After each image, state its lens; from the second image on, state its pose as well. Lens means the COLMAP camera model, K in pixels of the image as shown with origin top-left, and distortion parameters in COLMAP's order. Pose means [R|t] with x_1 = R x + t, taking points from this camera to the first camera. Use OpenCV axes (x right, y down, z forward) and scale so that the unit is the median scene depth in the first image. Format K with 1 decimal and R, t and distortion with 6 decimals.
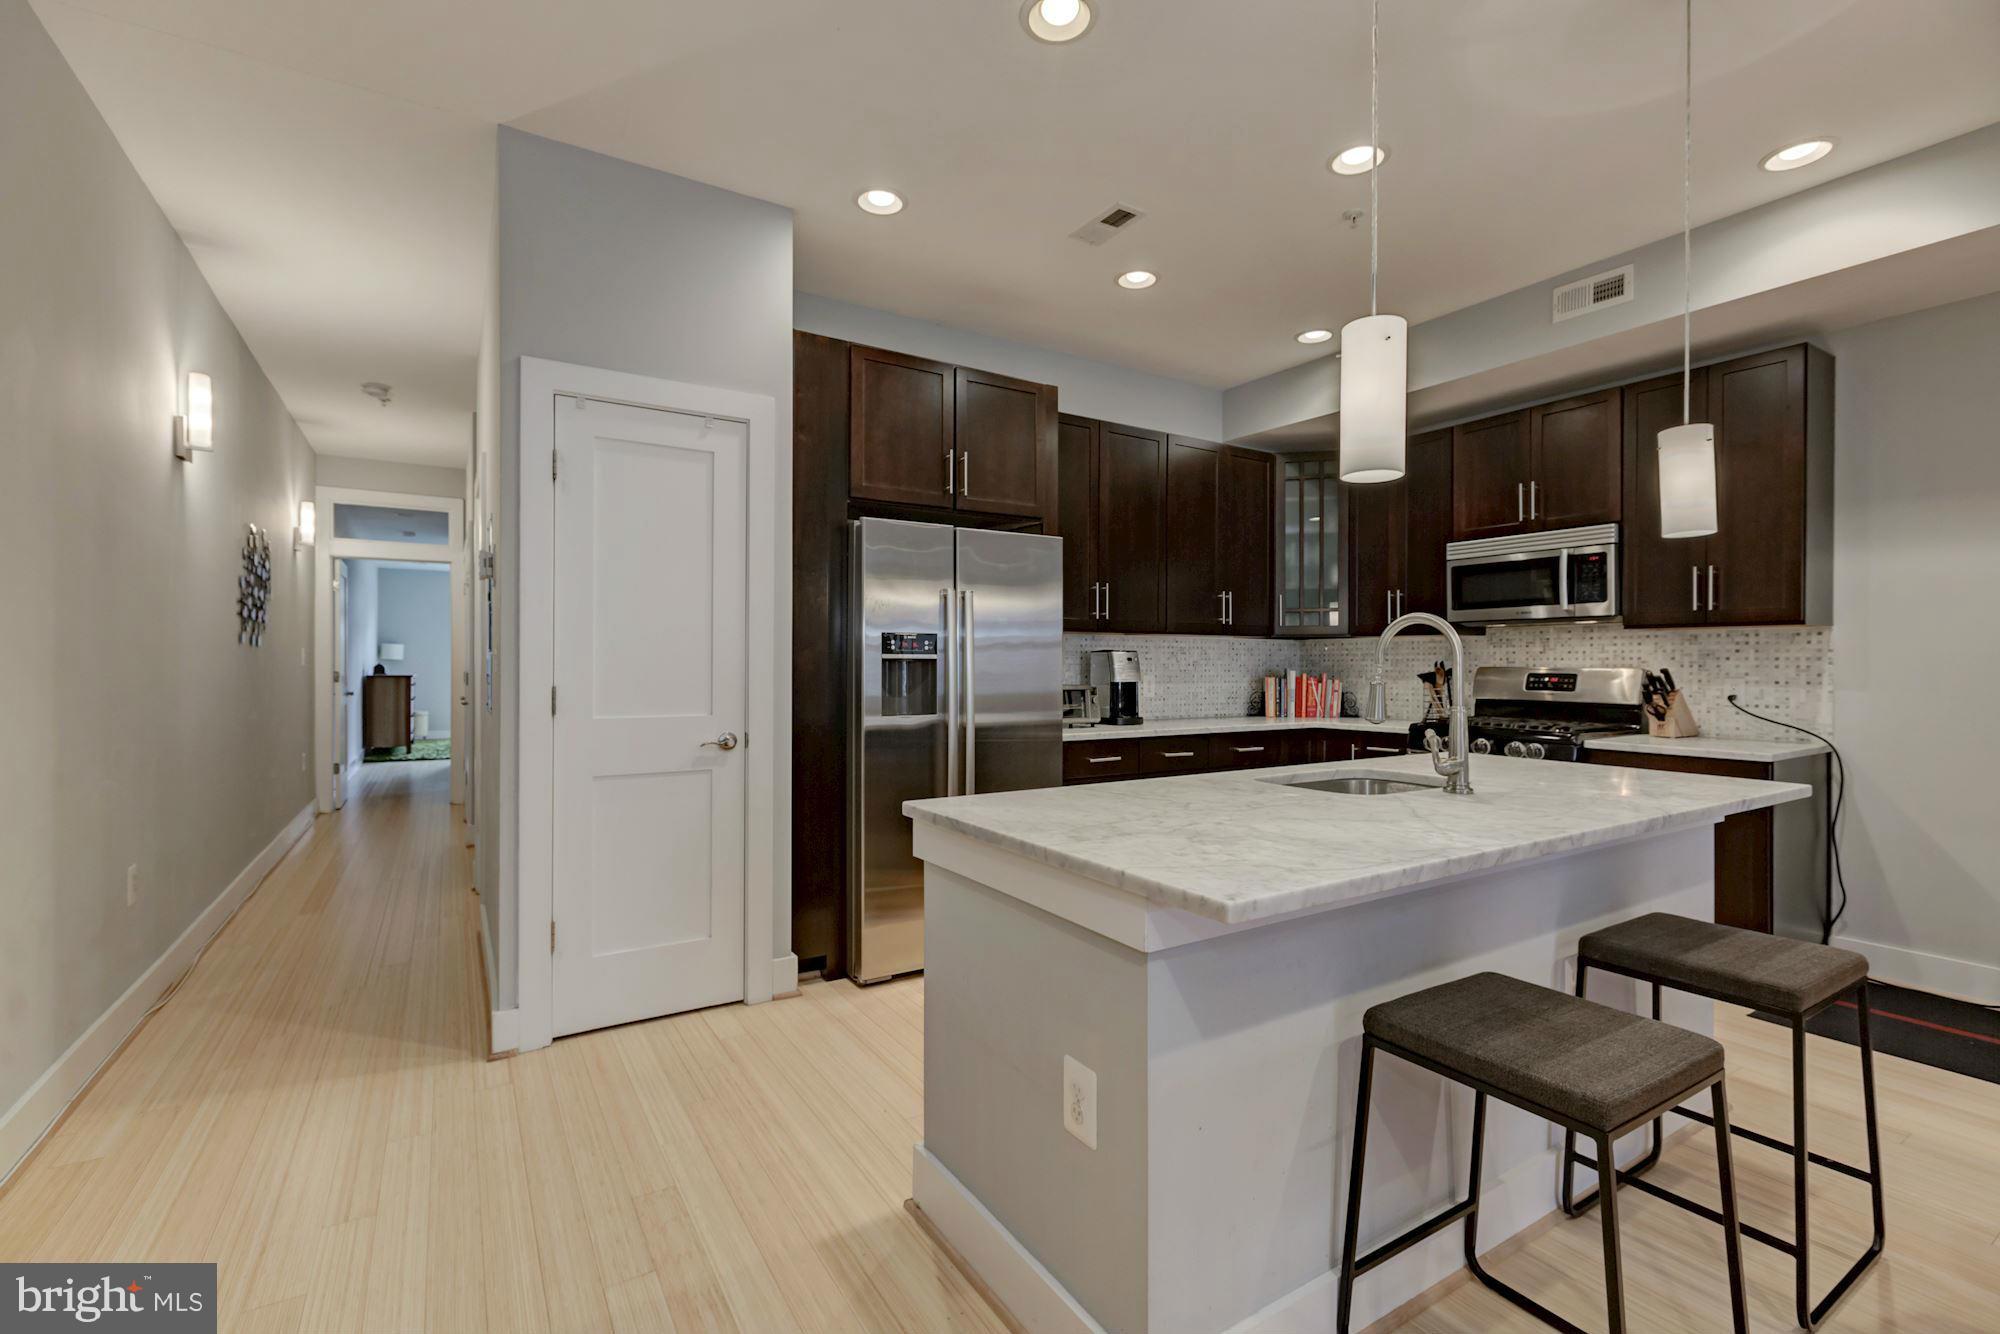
lens RADIAL K [[879.3, 0, 997.3], [0, 879.3, 665.0], [0, 0, 1]] dist [0.000999, -0.001433]
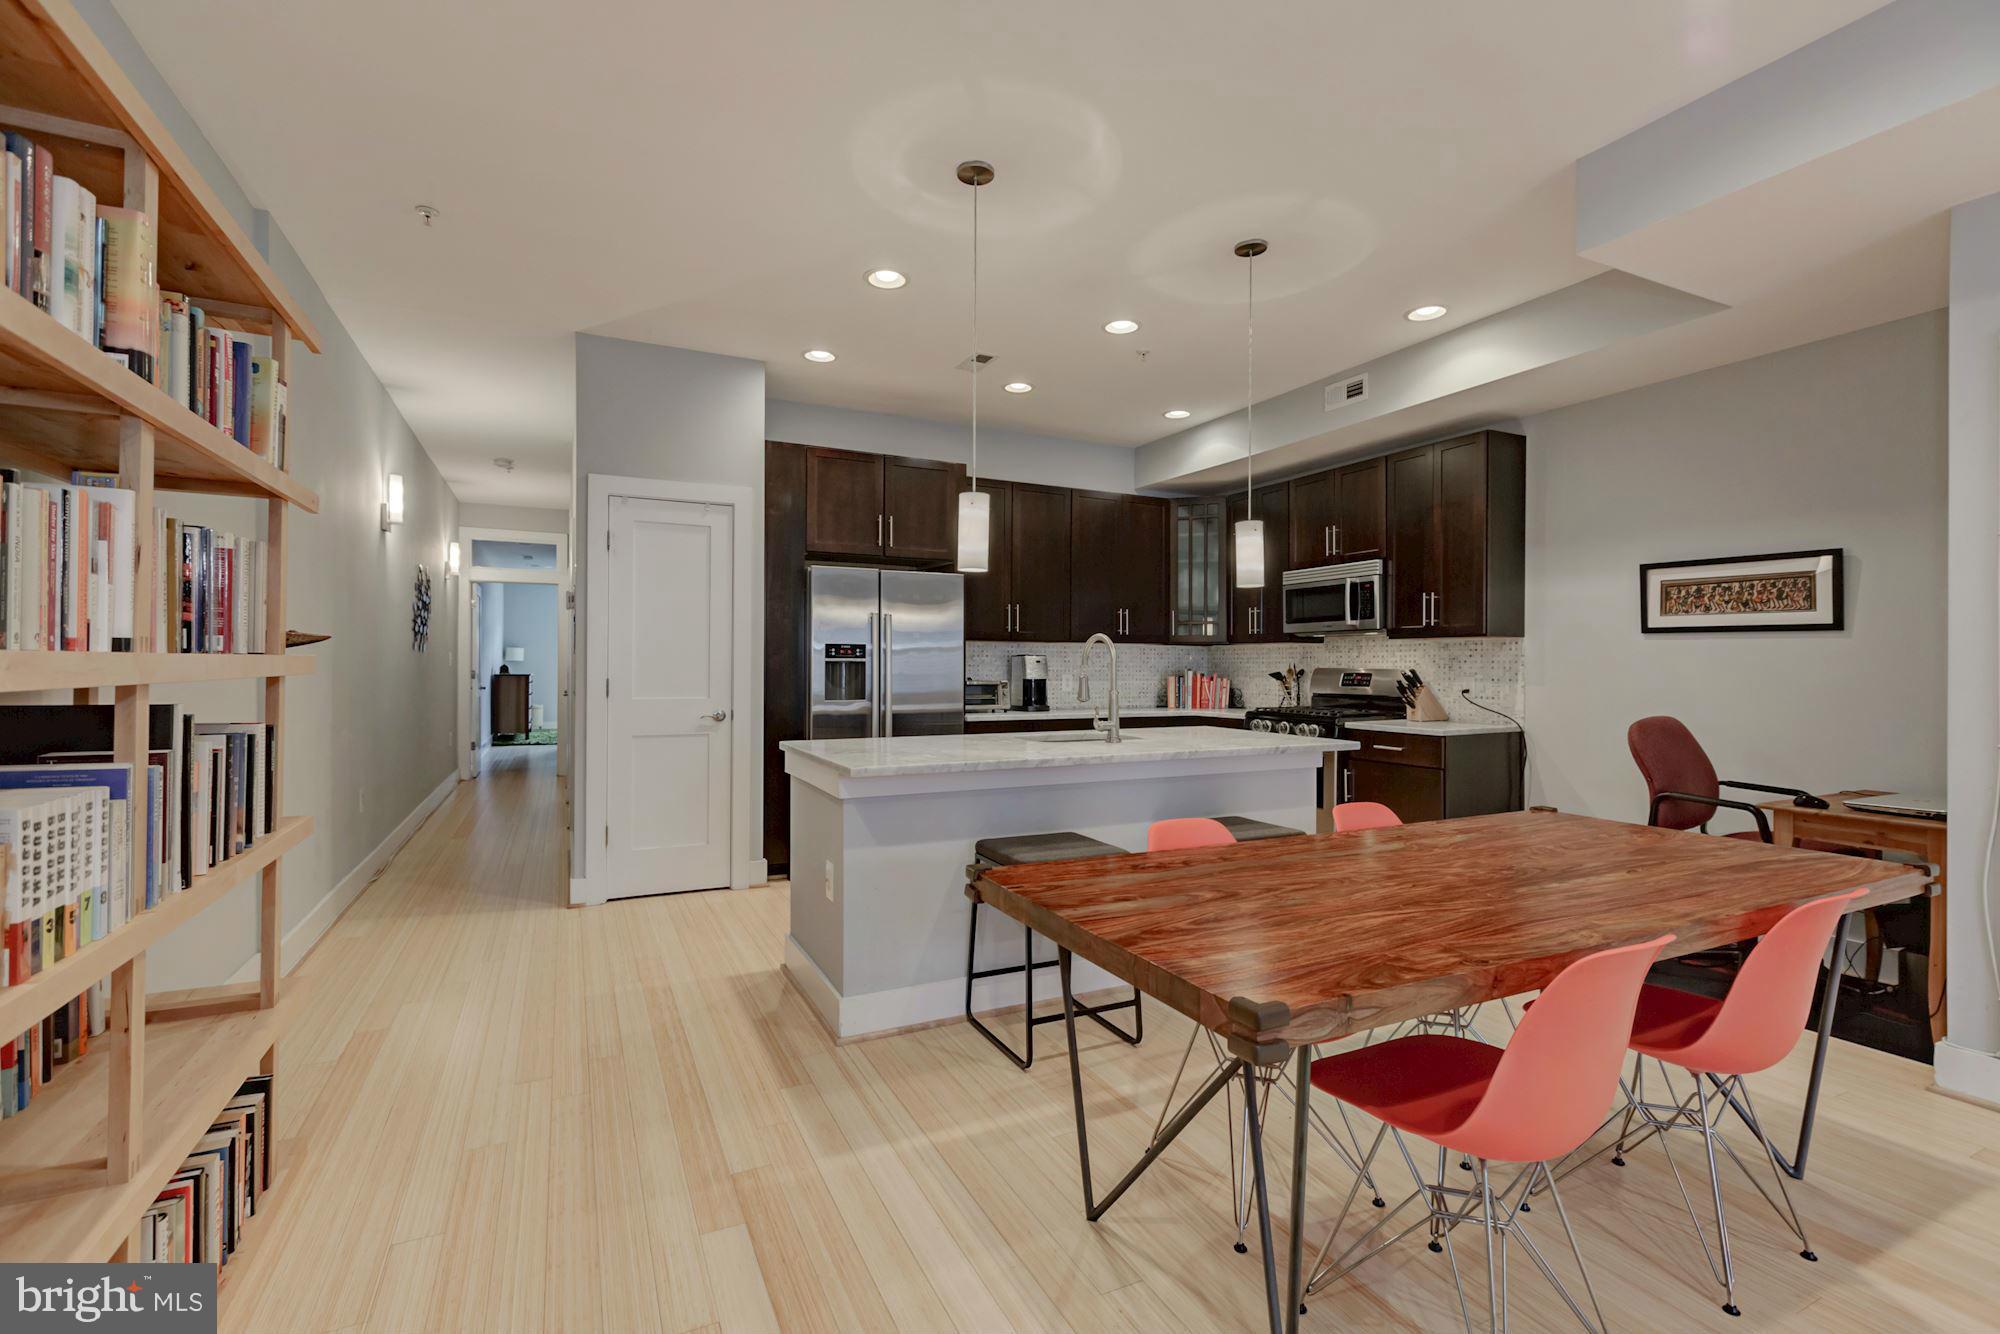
lens RADIAL K [[879.3, 0, 993.9], [0, 879.3, 663.4], [0, 0, 1]] dist [0.000999, -0.001433]
pose [[0.994608, 0.000944, -0.103697, 0.277503], [-0.001360, 0.999991, -0.003934, 0.001509], [0.103692, 0.004054, 0.994601, -0.399480]]
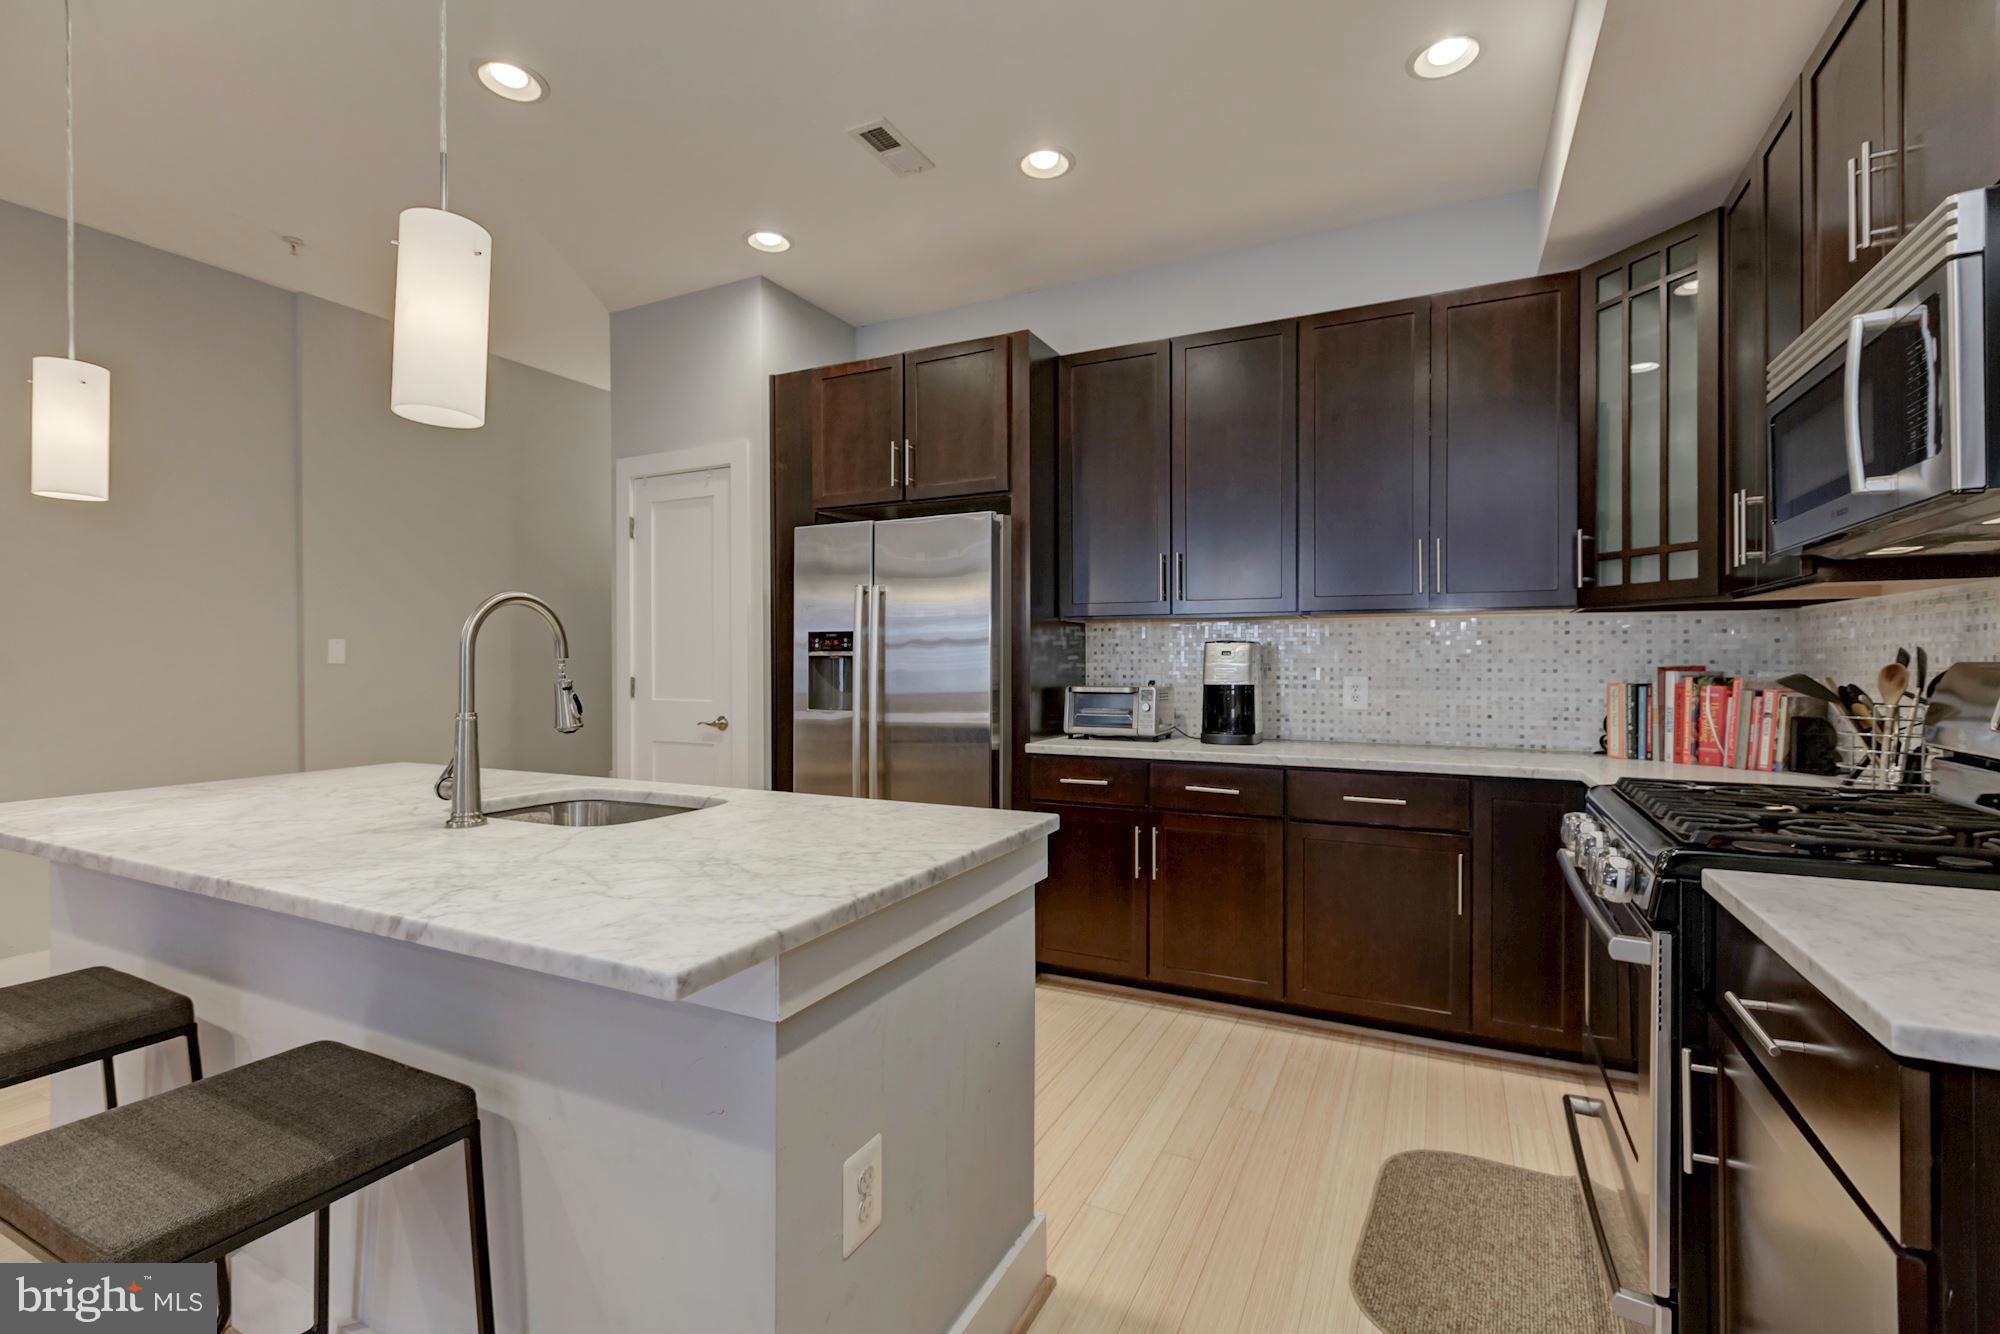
lens RADIAL K [[879.3, 0, 1002.2], [0, 879.3, 661.7], [0, 0, 1]] dist [0.000999, -0.001433]
pose [[0.524576, -0.001144, -0.851363, 0.836244], [0.002514, 0.999997, 0.000206, -0.000315], [0.851360, -0.002248, 0.524578, 0.584495]]
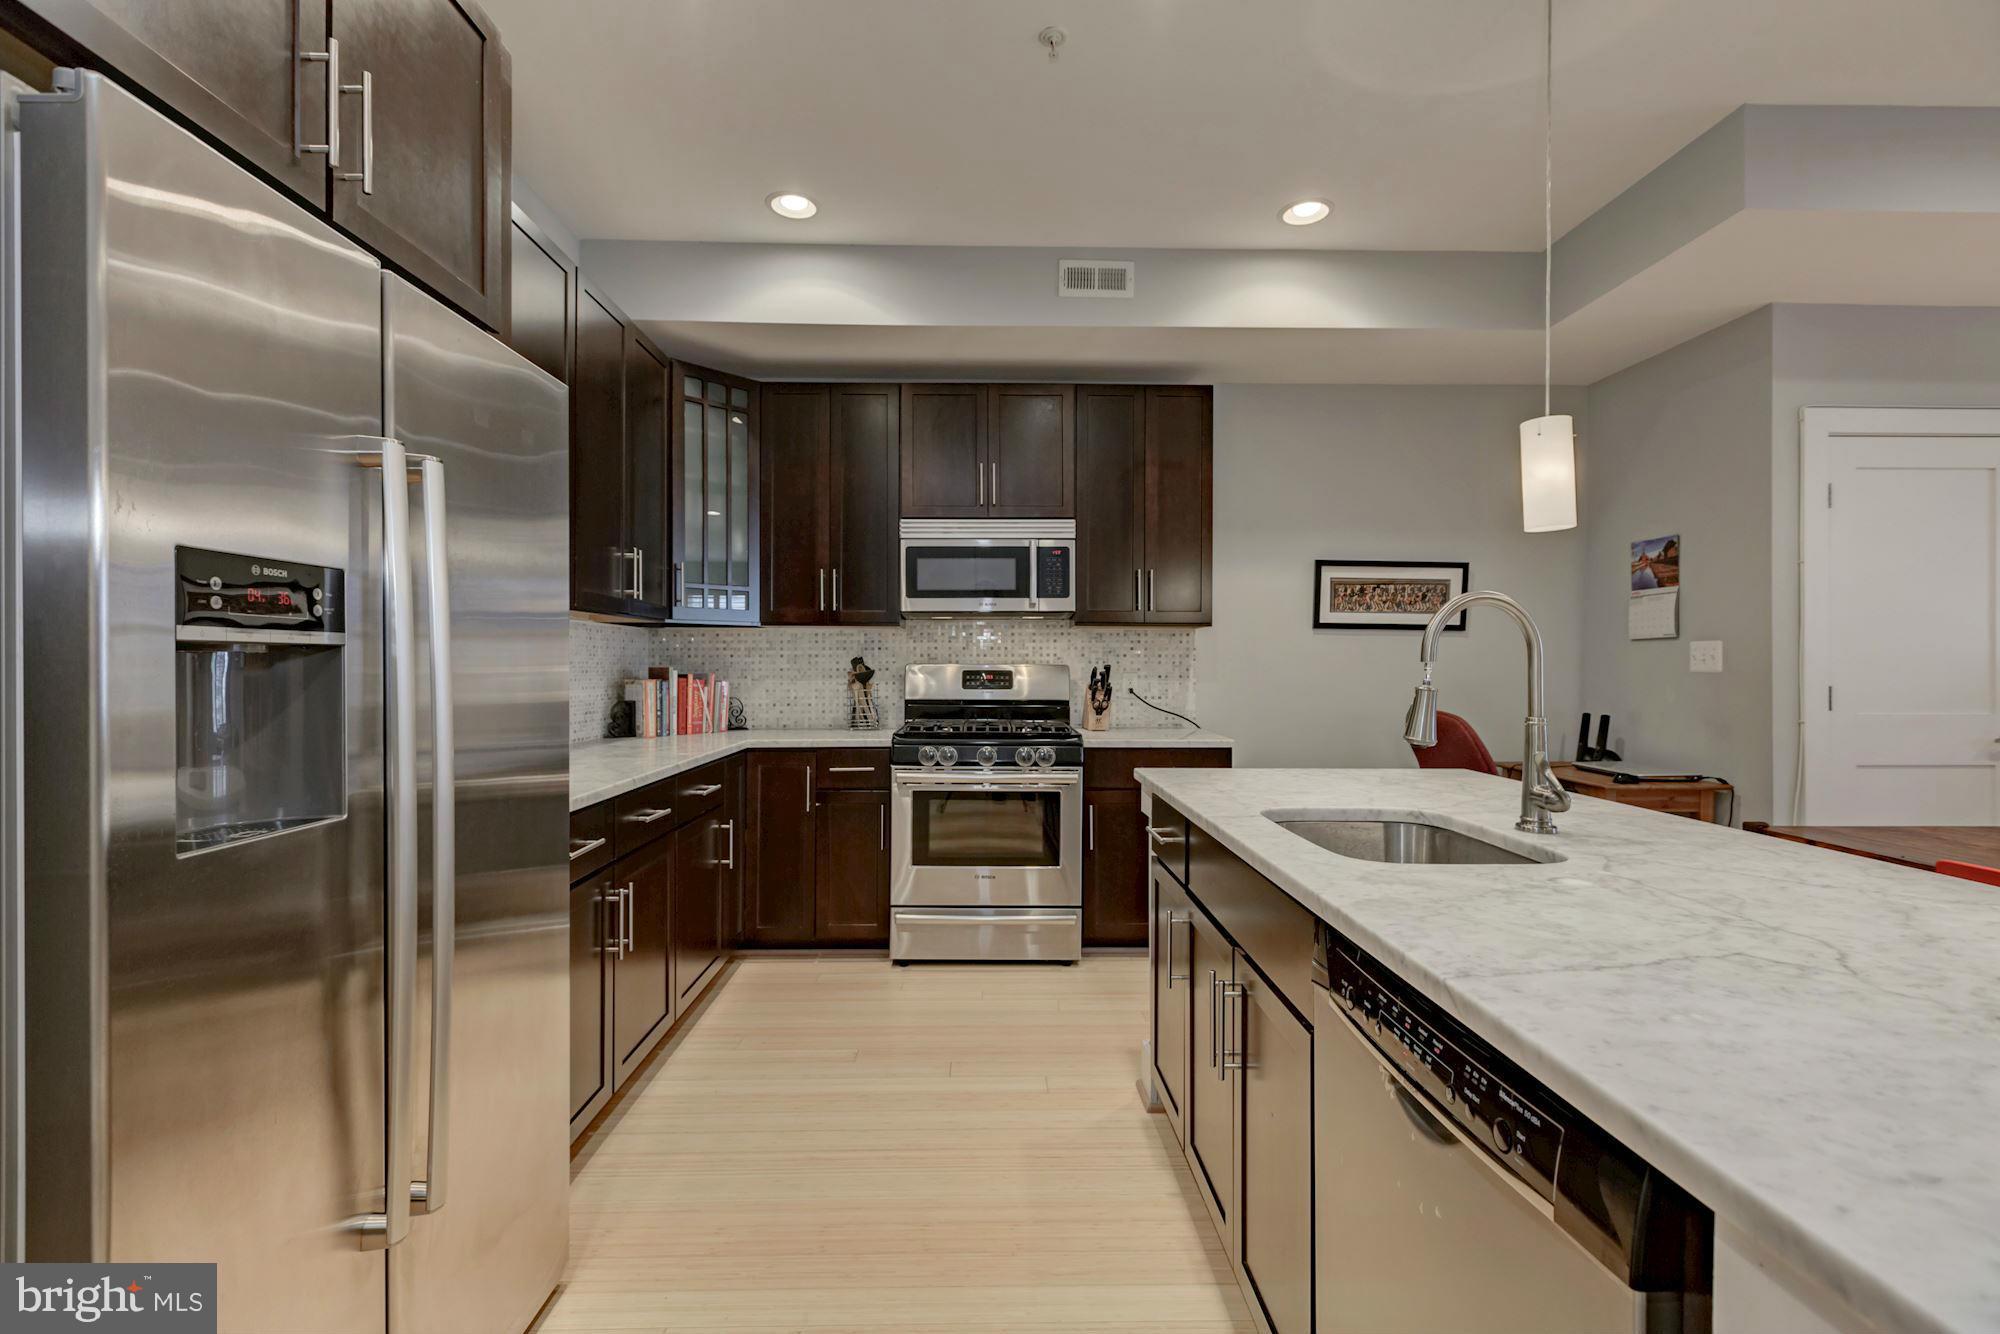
lens RADIAL K [[879.3, 0, 993.5], [0, 879.3, 660.6], [0, 0, 1]] dist [0.000999, -0.001433]
pose [[0.517075, -0.000832, 0.855940, -0.212665], [0.000136, 1.000000, 0.000890, -0.001935], [-0.855940, -0.000343, 0.517075, 0.594676]]
